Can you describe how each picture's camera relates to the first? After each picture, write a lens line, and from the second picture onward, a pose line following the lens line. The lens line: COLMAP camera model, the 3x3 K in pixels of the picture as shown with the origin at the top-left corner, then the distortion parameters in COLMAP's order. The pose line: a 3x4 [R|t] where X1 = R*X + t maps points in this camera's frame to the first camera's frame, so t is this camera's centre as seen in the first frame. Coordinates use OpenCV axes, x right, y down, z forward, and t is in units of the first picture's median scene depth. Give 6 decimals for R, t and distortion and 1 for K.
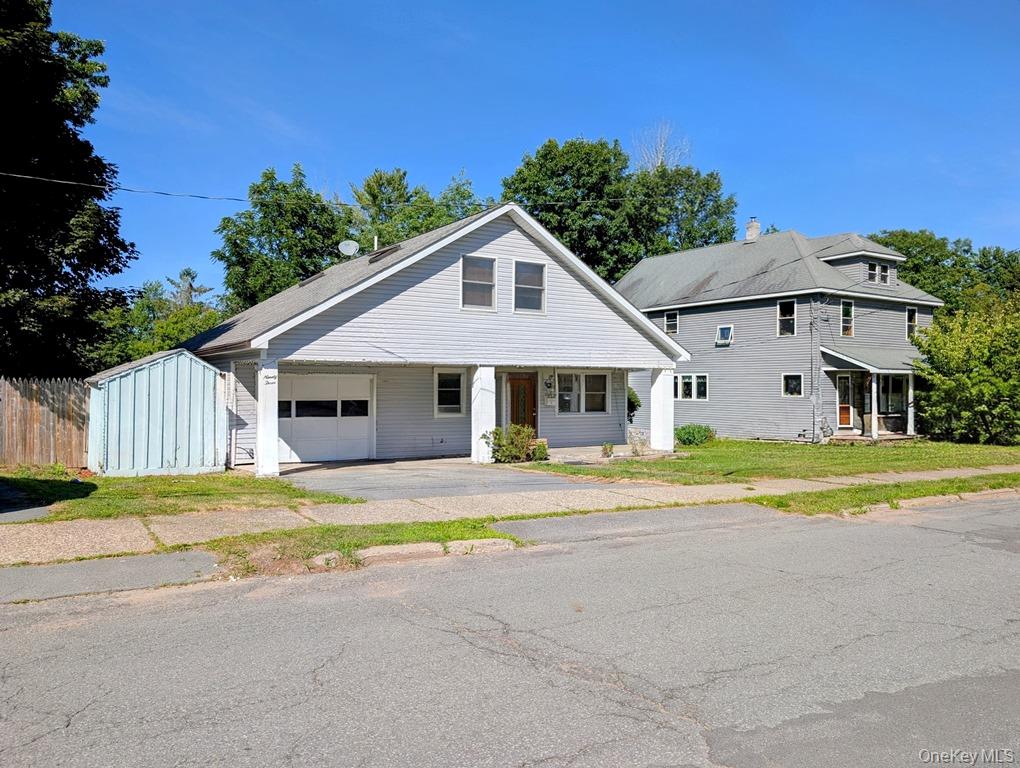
lens RADIAL K [[727.8, 0, 510.0], [0, 727.8, 384.0], [0, 0, 1]] dist [0.005419, -0.000904]
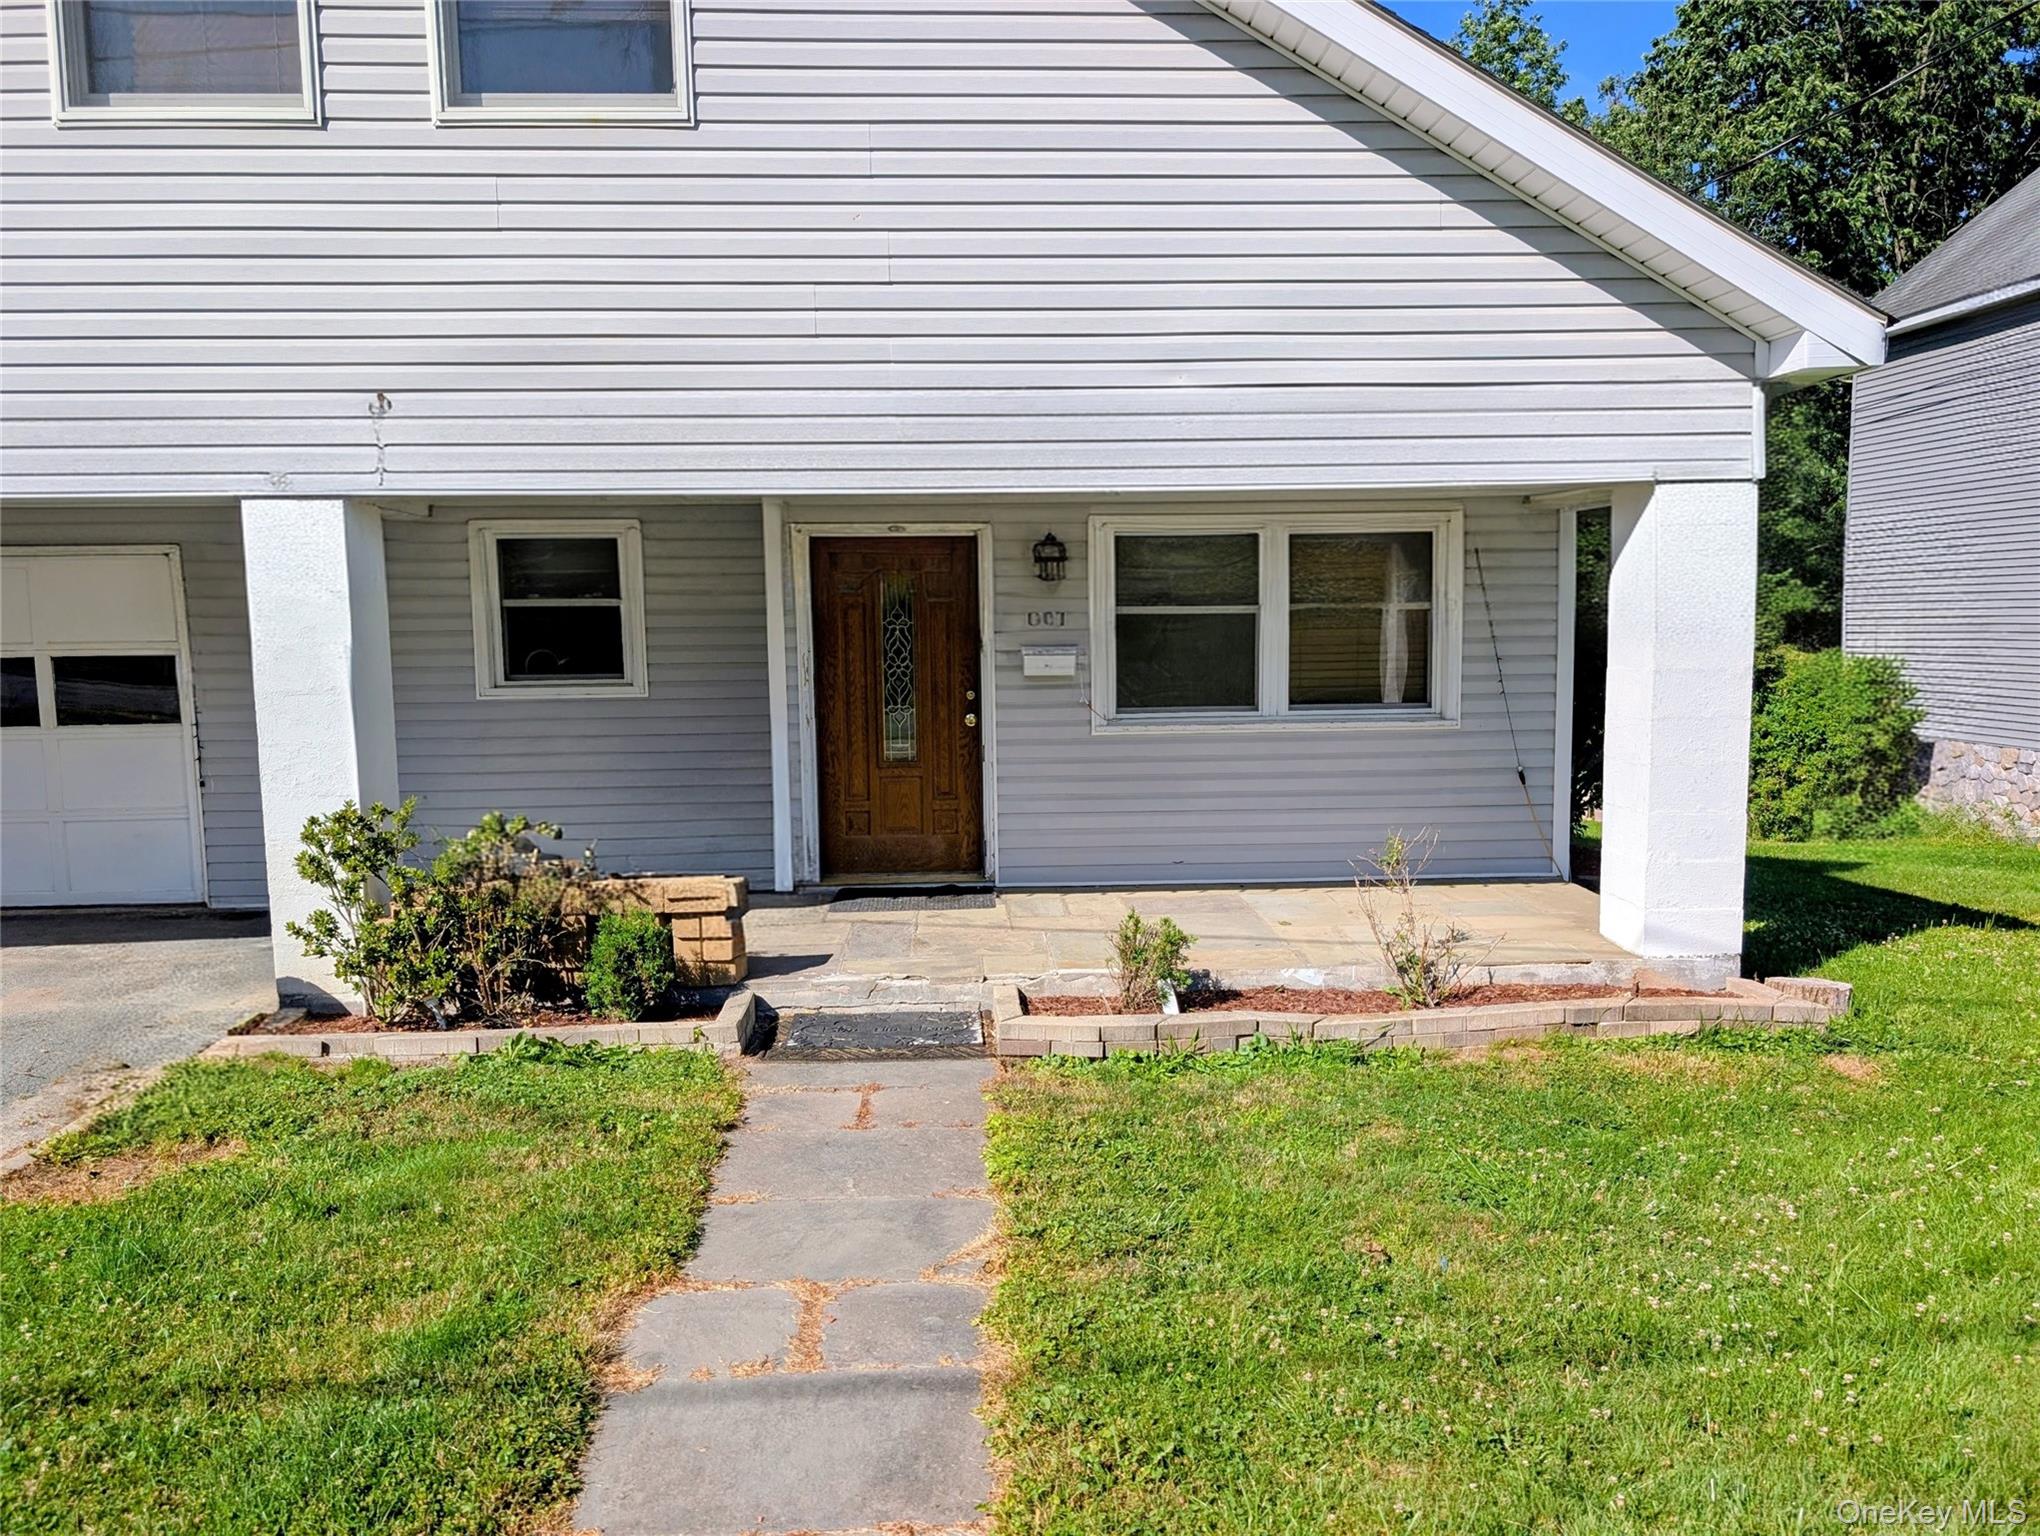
lens RADIAL K [[1455.5, 0, 1020.0], [0, 1455.5, 768.0], [0, 0, 1]] dist [0.005419, -0.000904]
pose [[0.866132, 0.033785, -0.498672, 0.281047], [0.019474, 0.994674, 0.101213, 0.016462], [0.499435, -0.097375, 0.860862, 0.750539]]
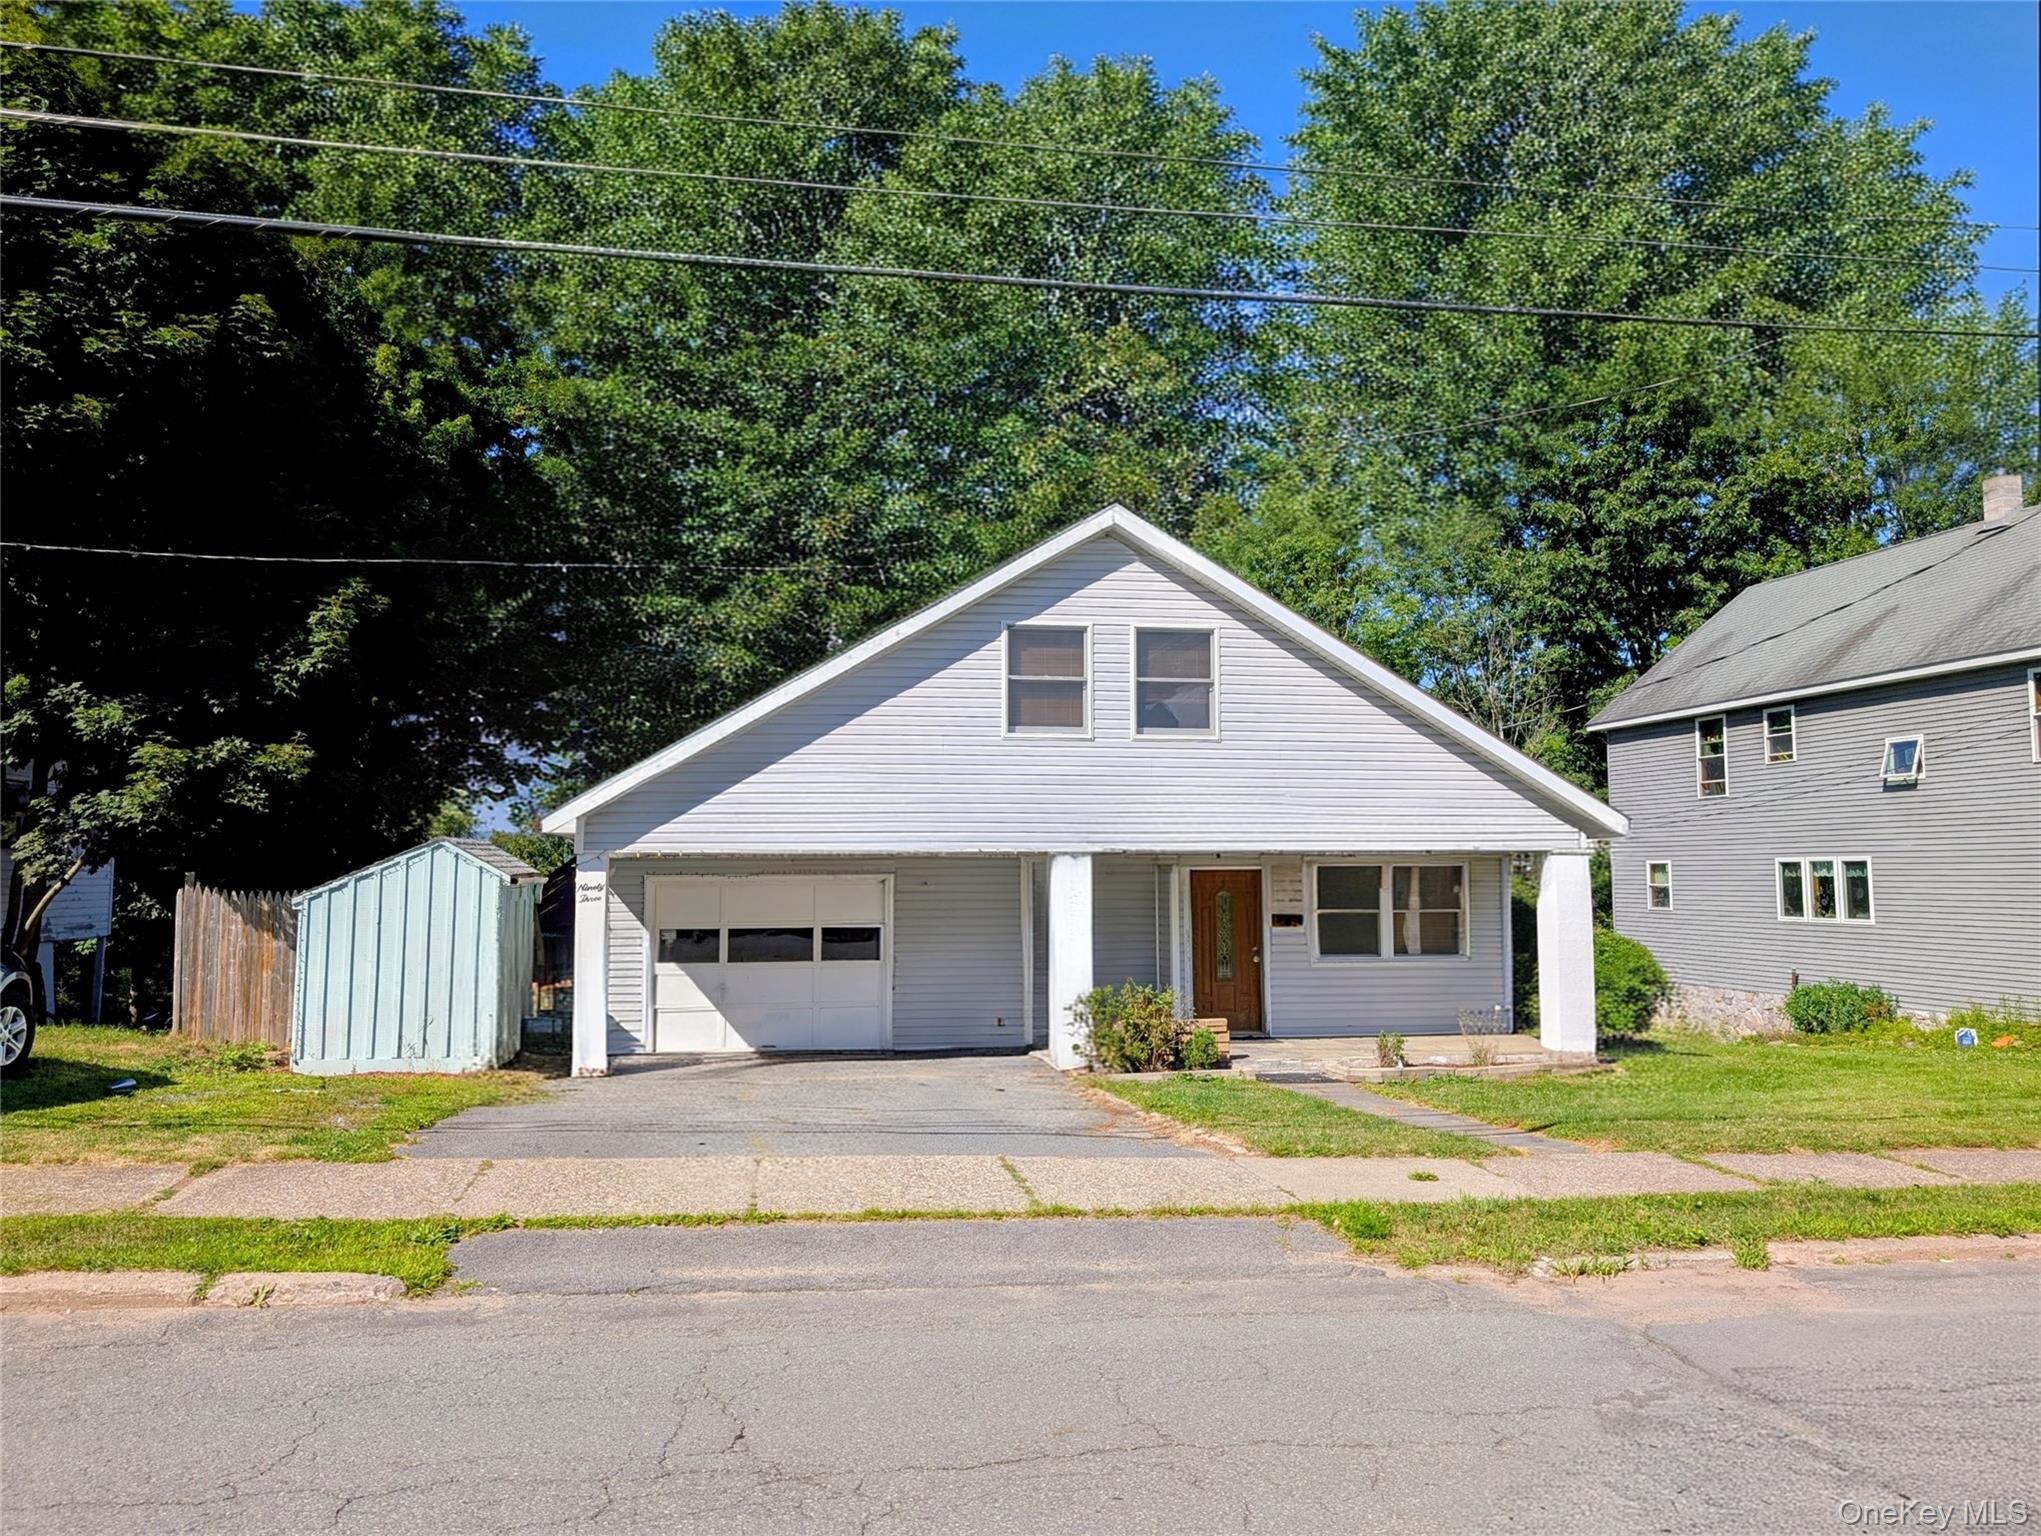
lens RADIAL K [[1485.4, 0, 1032.6], [0, 1485.4, 716.2], [0, 0, 1]] dist [0.007689, 0.001392]
pose [[0.929401, -0.046600, -0.366117, 0.281266], [0.007359, 0.994140, -0.107854, -0.011115], [0.368998, 0.097545, 0.924297, 0.103277]]
